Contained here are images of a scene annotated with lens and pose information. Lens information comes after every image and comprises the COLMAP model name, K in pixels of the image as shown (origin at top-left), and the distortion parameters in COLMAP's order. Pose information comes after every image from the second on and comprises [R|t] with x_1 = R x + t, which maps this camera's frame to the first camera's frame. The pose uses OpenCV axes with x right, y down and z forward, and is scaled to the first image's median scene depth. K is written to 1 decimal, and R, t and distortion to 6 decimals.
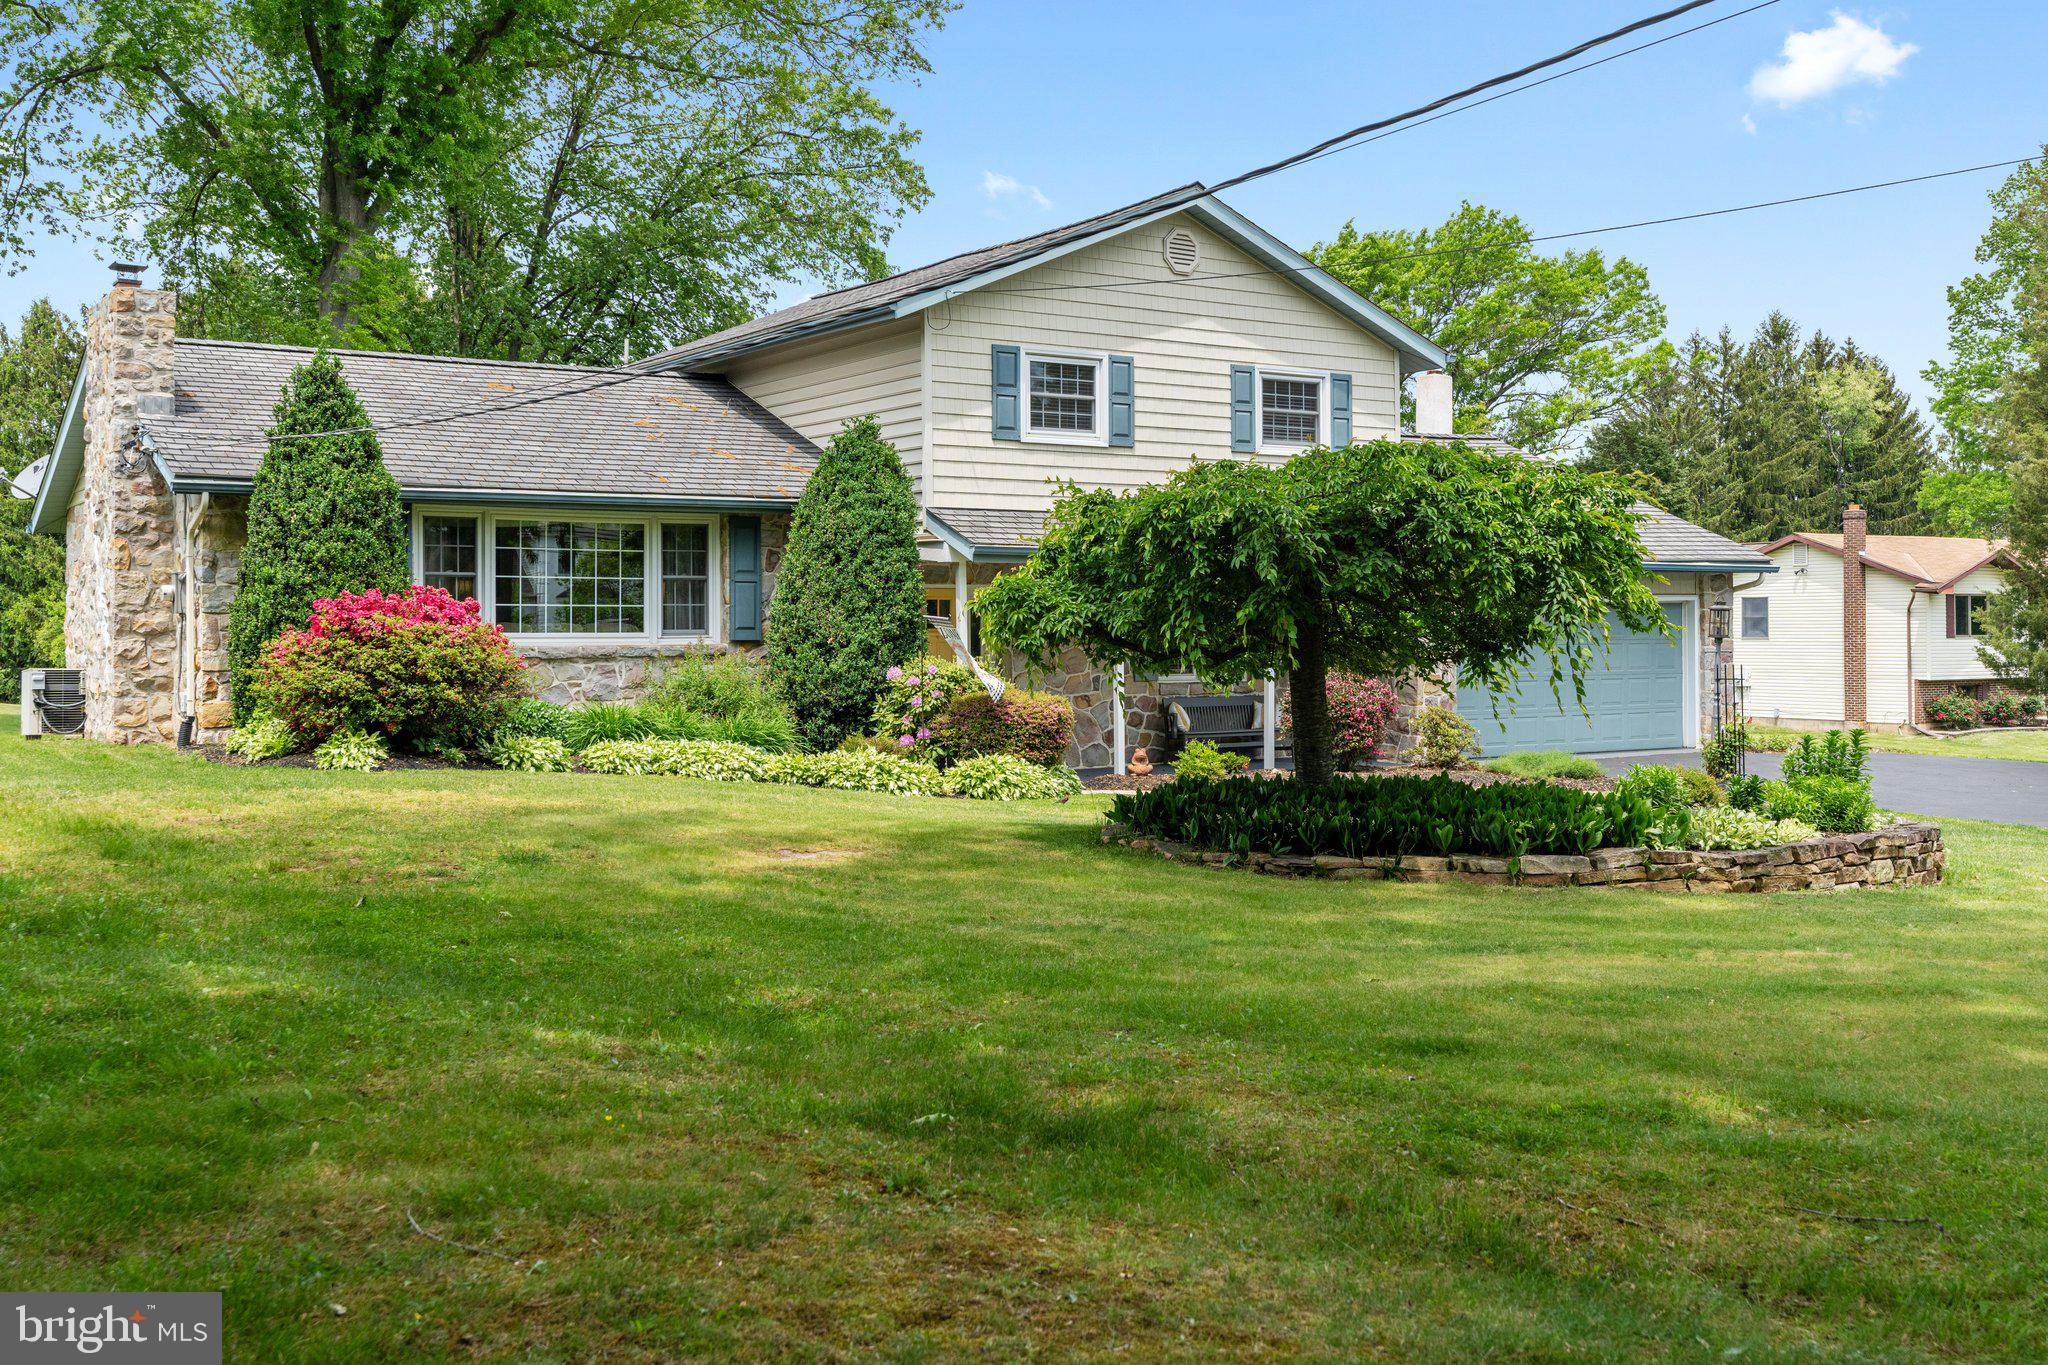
lens RADIAL K [[1969.3, 0, 1024.0], [0, 1969.3, 682.5], [0, 0, 1]] dist [-0.001591, -0.000515]
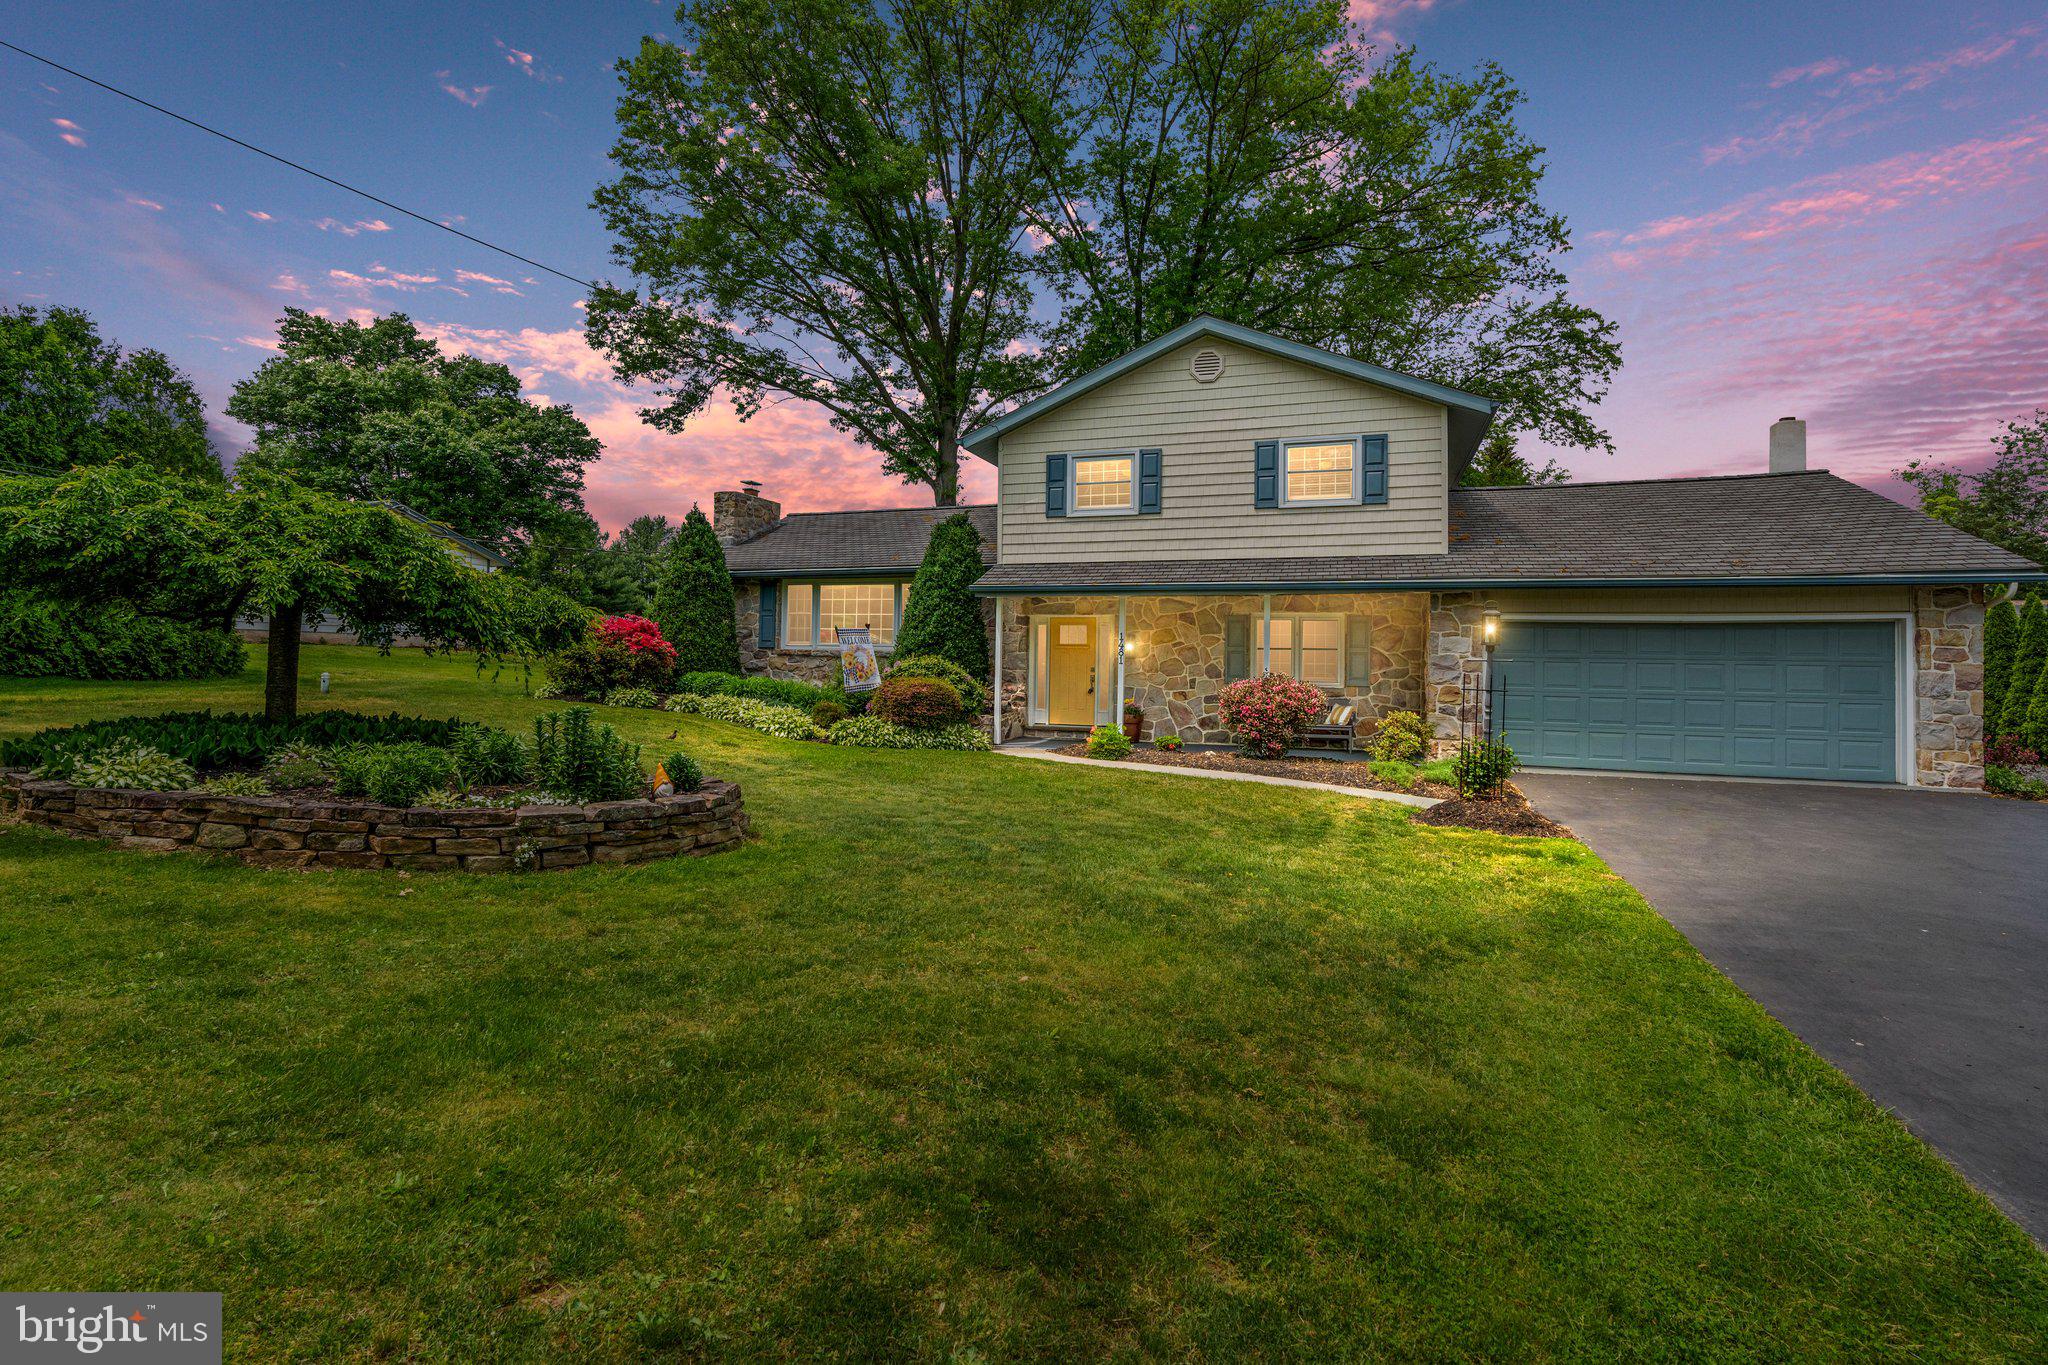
lens RADIAL K [[956.6, 0, 1020.2], [0, 956.6, 643.1], [0, 0, 1]] dist [-0.001972, -0.000297]
pose [[0.610652, -0.004080, -0.791888, 0.536907], [-0.038650, 0.998641, -0.034950, 0.000051], [0.790955, 0.051949, 0.609665, 0.520260]]
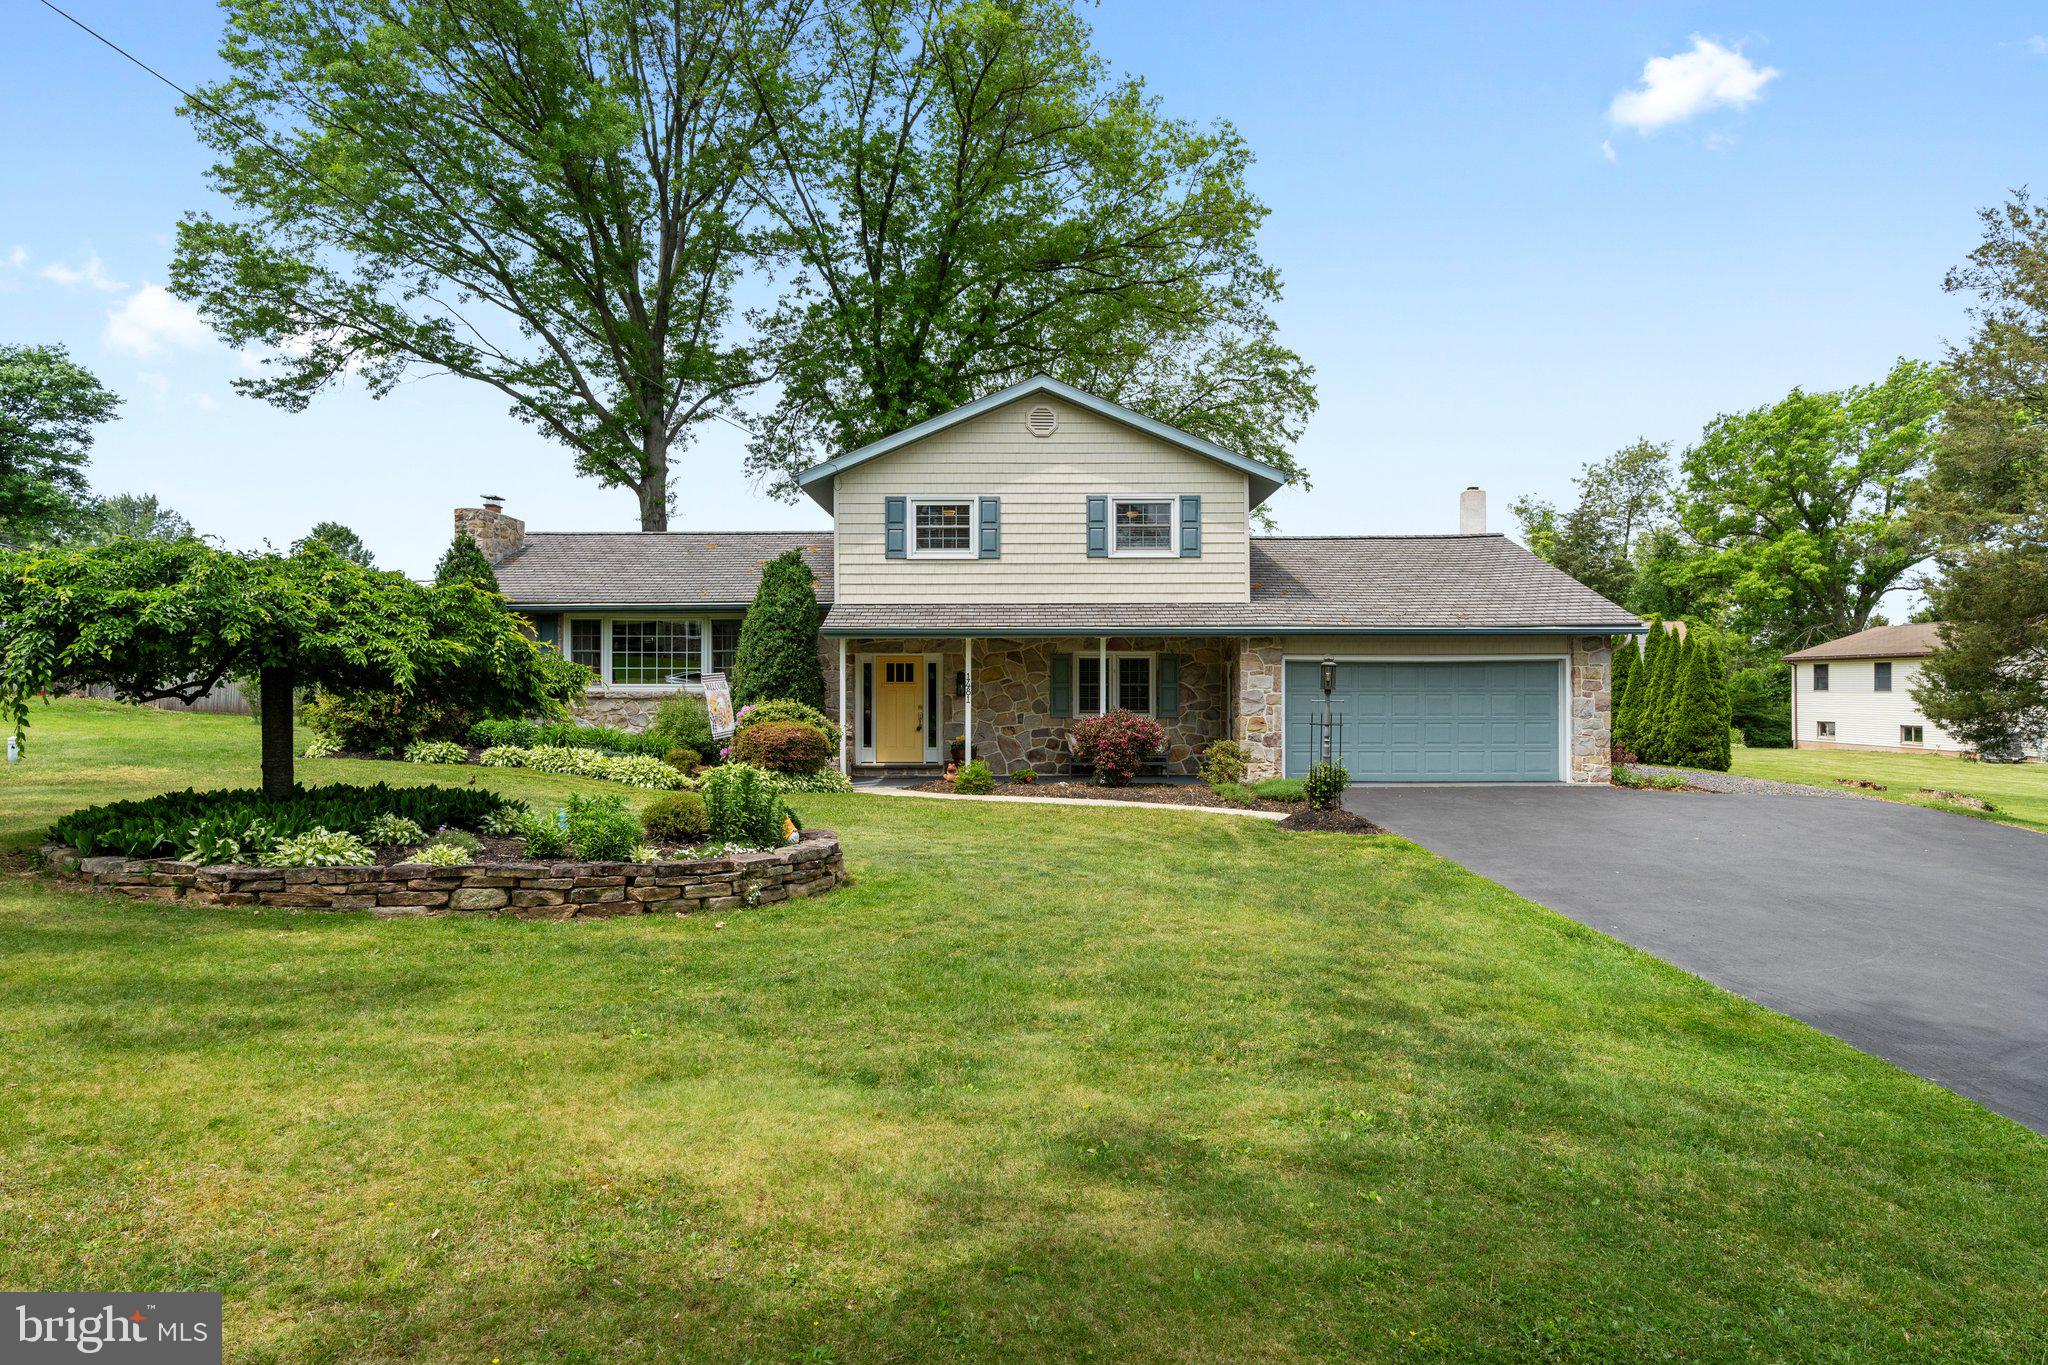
lens RADIAL K [[1120.2, 0, 1024.0], [0, 1120.2, 682.5], [0, 0, 1]] dist [0.001038, 0.000227]
pose [[0.845137, 0.001517, -0.534548, 0.522913], [-0.015206, 0.999660, -0.021205, -0.009590], [0.534334, 0.026049, 0.844872, 0.311446]]
